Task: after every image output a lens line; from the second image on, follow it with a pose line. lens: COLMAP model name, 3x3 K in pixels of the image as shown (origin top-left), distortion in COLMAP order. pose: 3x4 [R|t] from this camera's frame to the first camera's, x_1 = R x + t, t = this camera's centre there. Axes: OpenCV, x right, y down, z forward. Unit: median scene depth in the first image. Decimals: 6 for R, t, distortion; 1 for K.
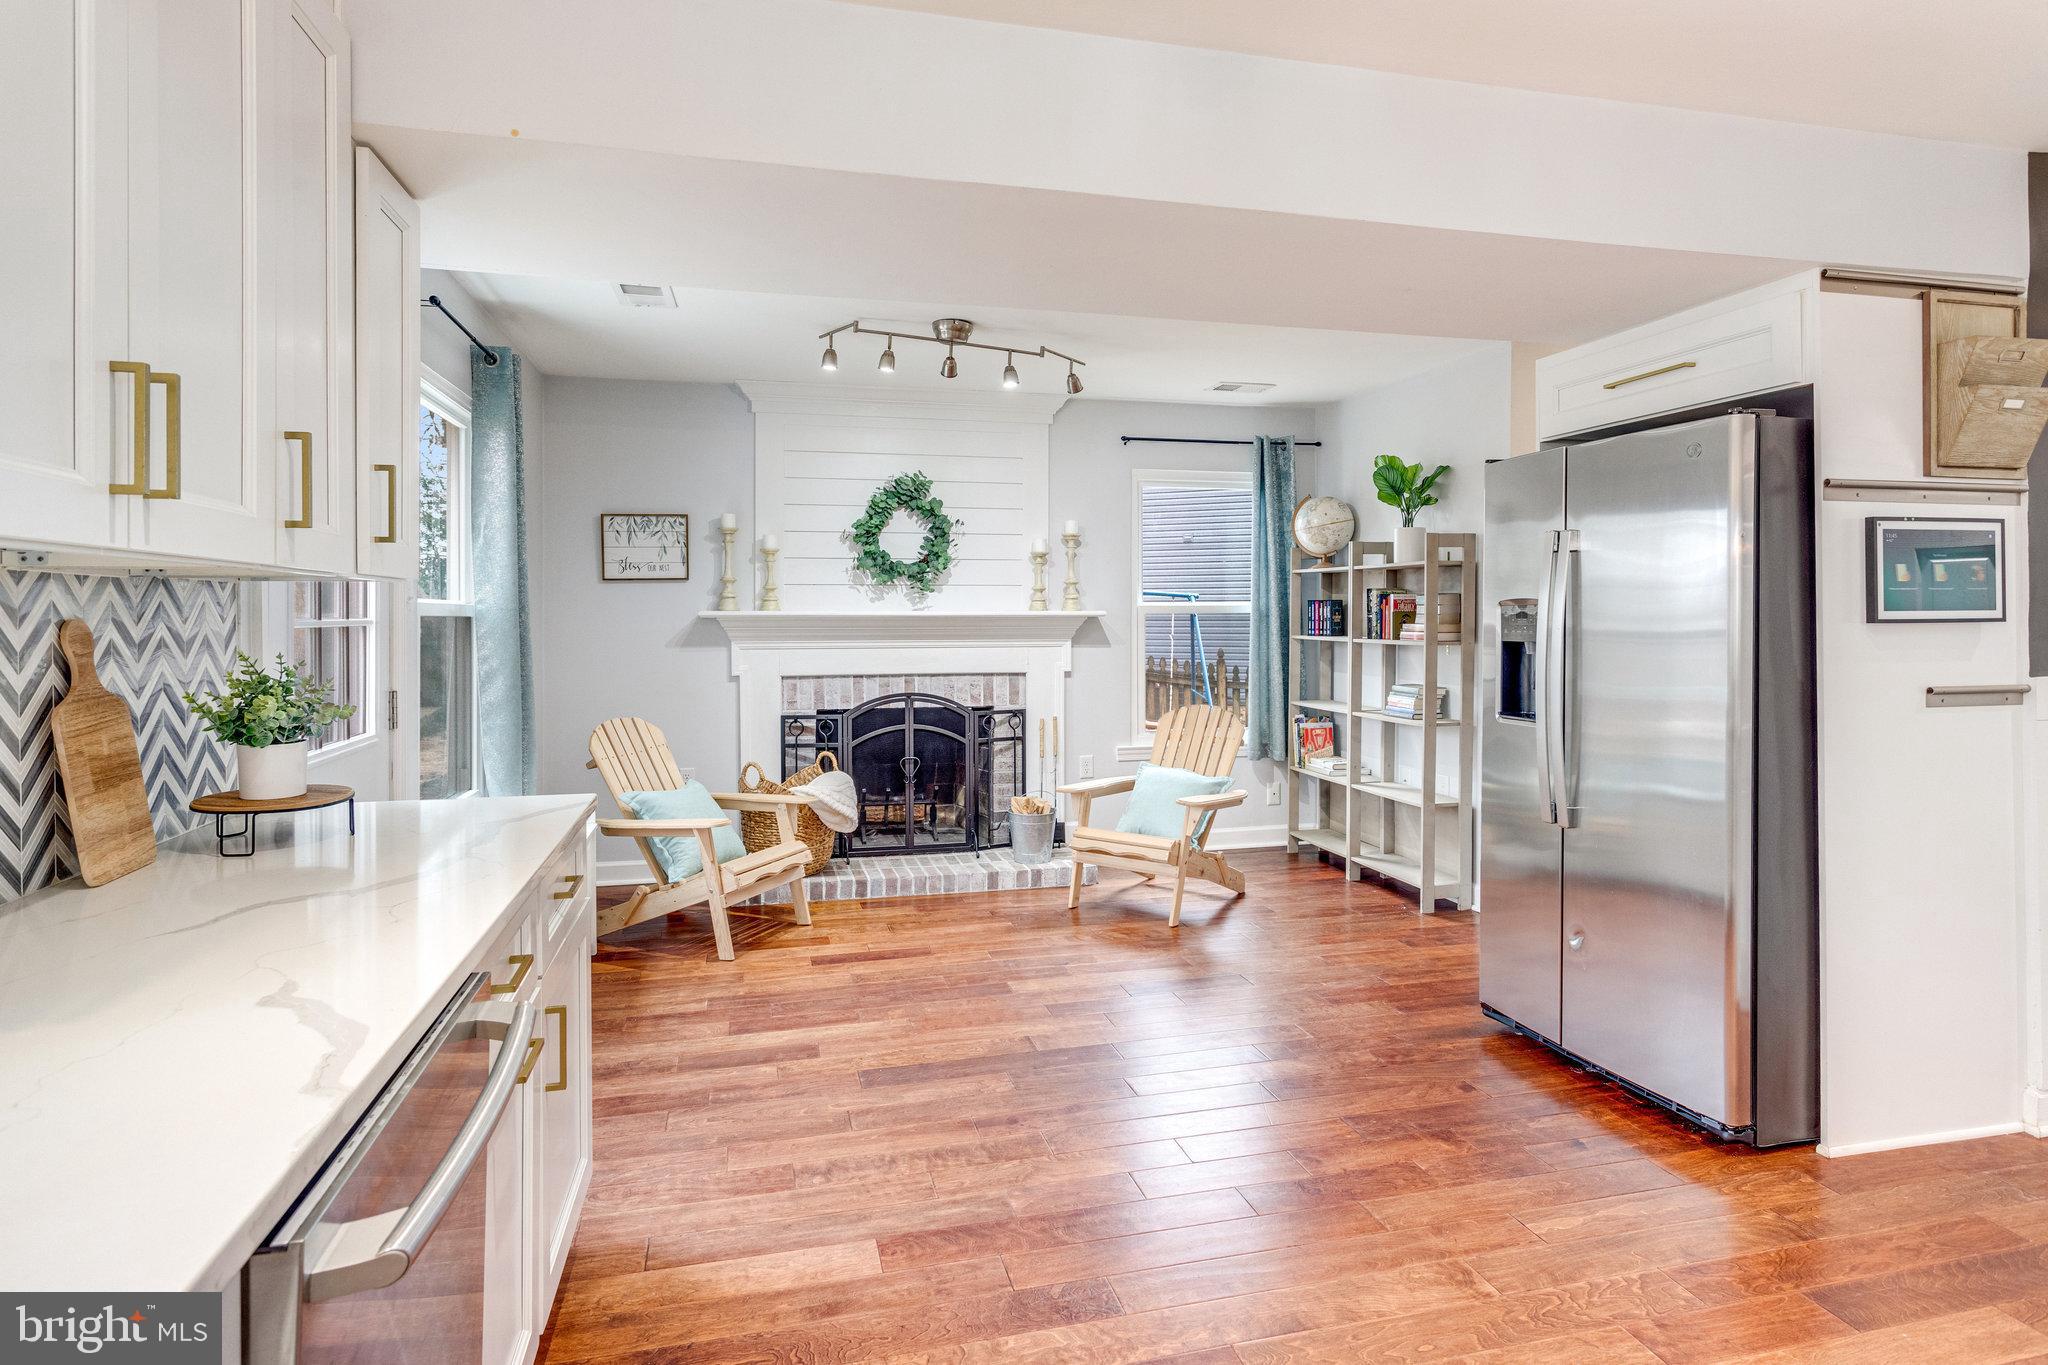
lens RADIAL K [[1033.4, 0, 926.5], [0, 1033.4, 614.8], [0, 0, 1]] dist [-0.009779, 0.003918]
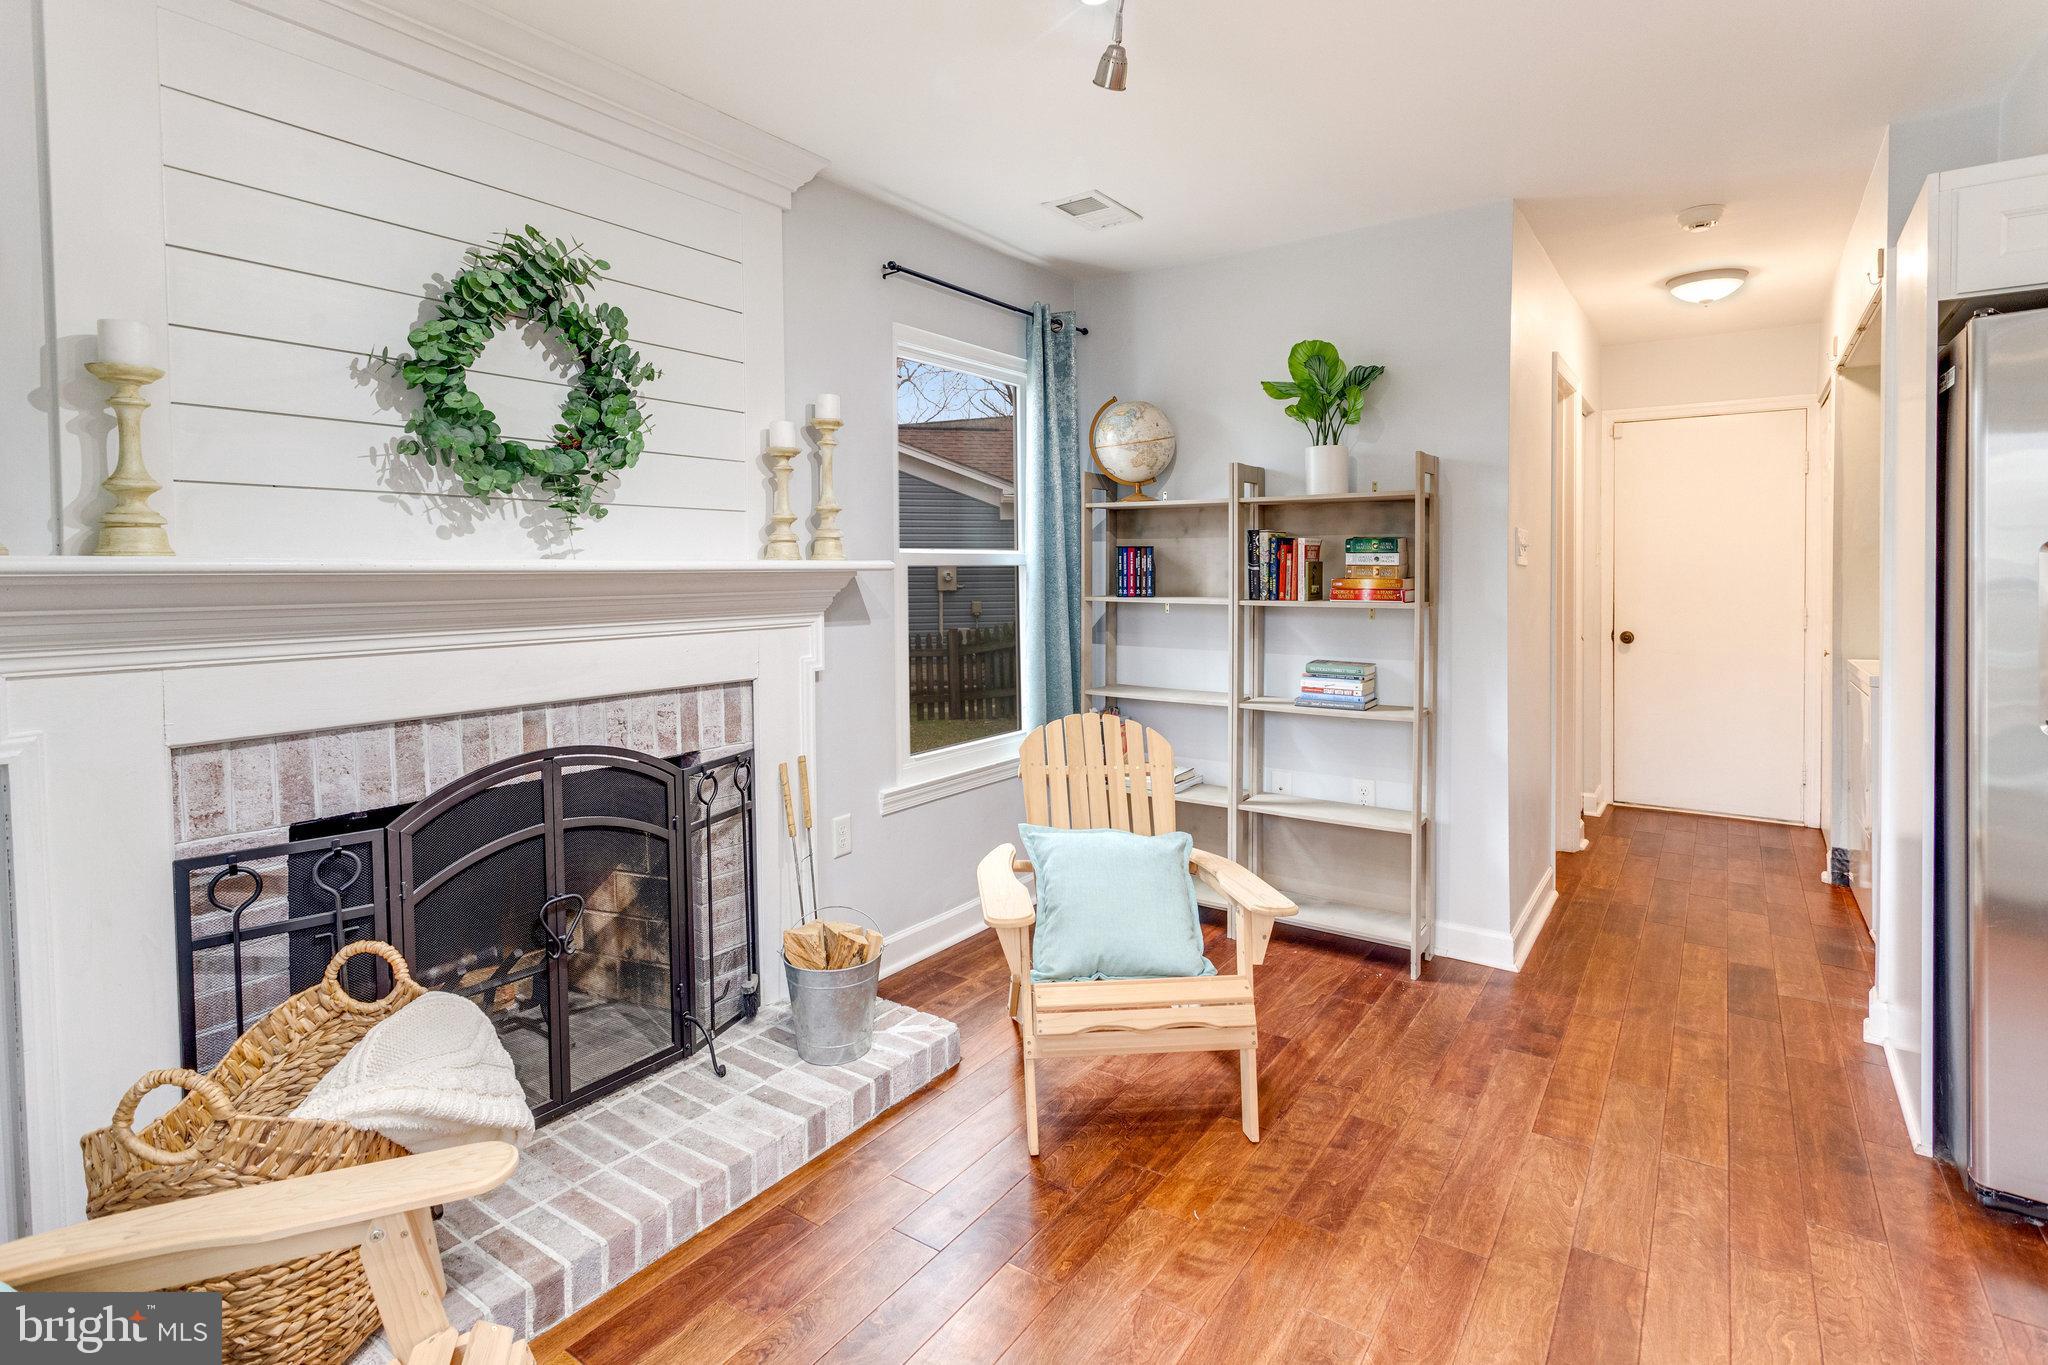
lens RADIAL K [[996.2, 0, 969.6], [0, 996.2, 604.5], [0, 0, 1]] dist [0.000850, -0.000255]
pose [[0.720345, -0.026417, 0.693113, -0.178344], [0.004631, 0.999435, 0.033279, 0.002067], [-0.693601, -0.020763, 0.720061, 0.579531]]
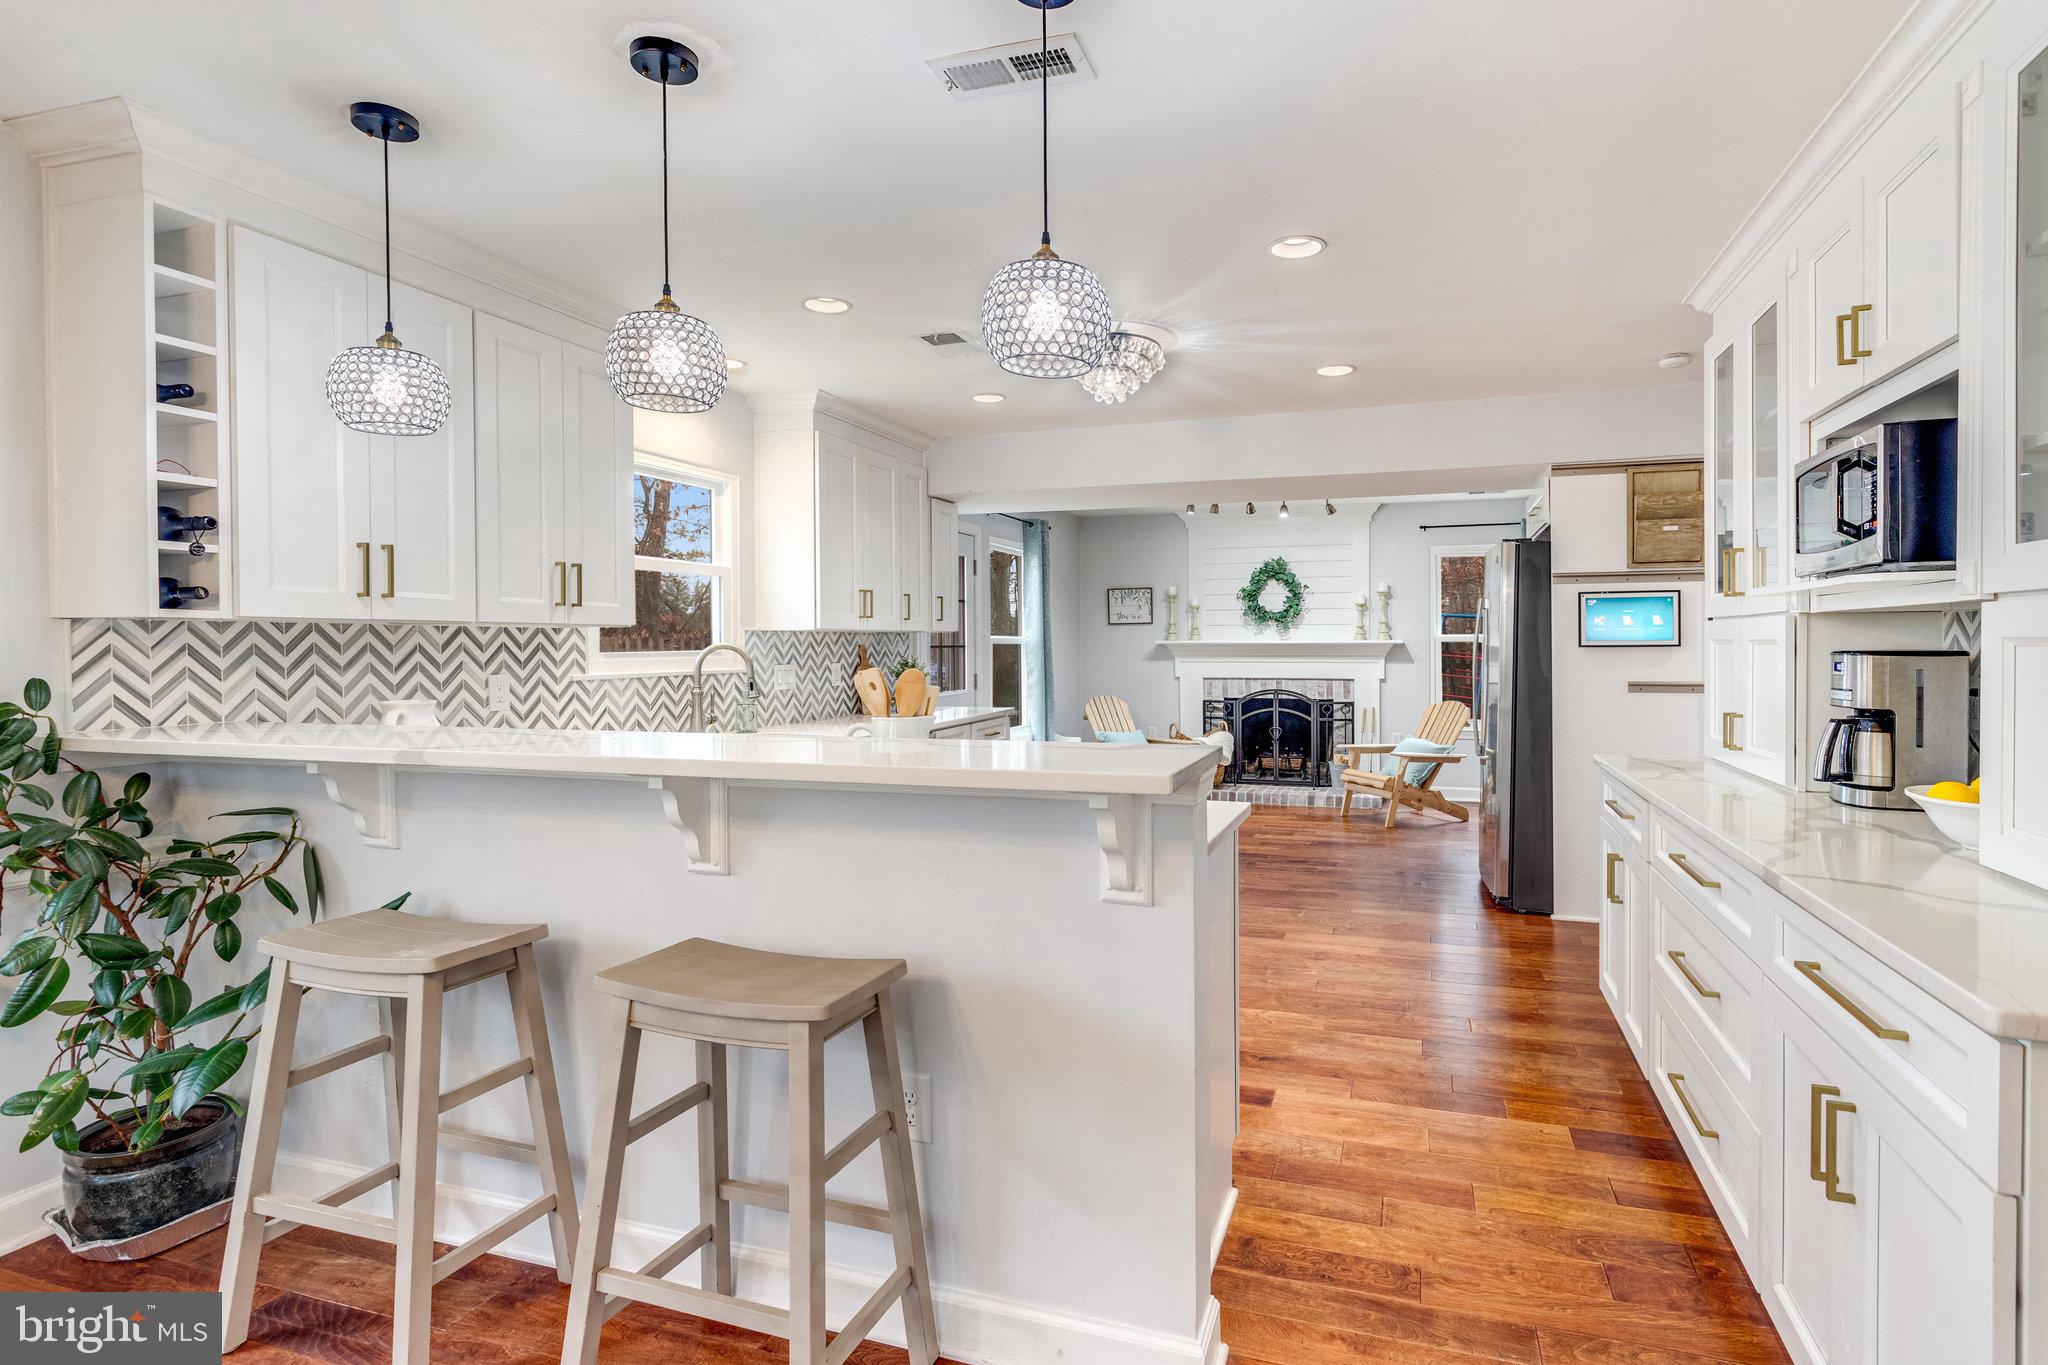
lens RADIAL K [[835.0, 0, 1063.5], [0, 835.0, 658.1], [0, 0, 1]] dist [0.008334, 0.000913]
pose [[0.870076, 0.006502, -0.492875, 0.350831], [0.003335, 0.999812, 0.019078, -0.002107], [0.492906, -0.018243, 0.869891, -0.344993]]
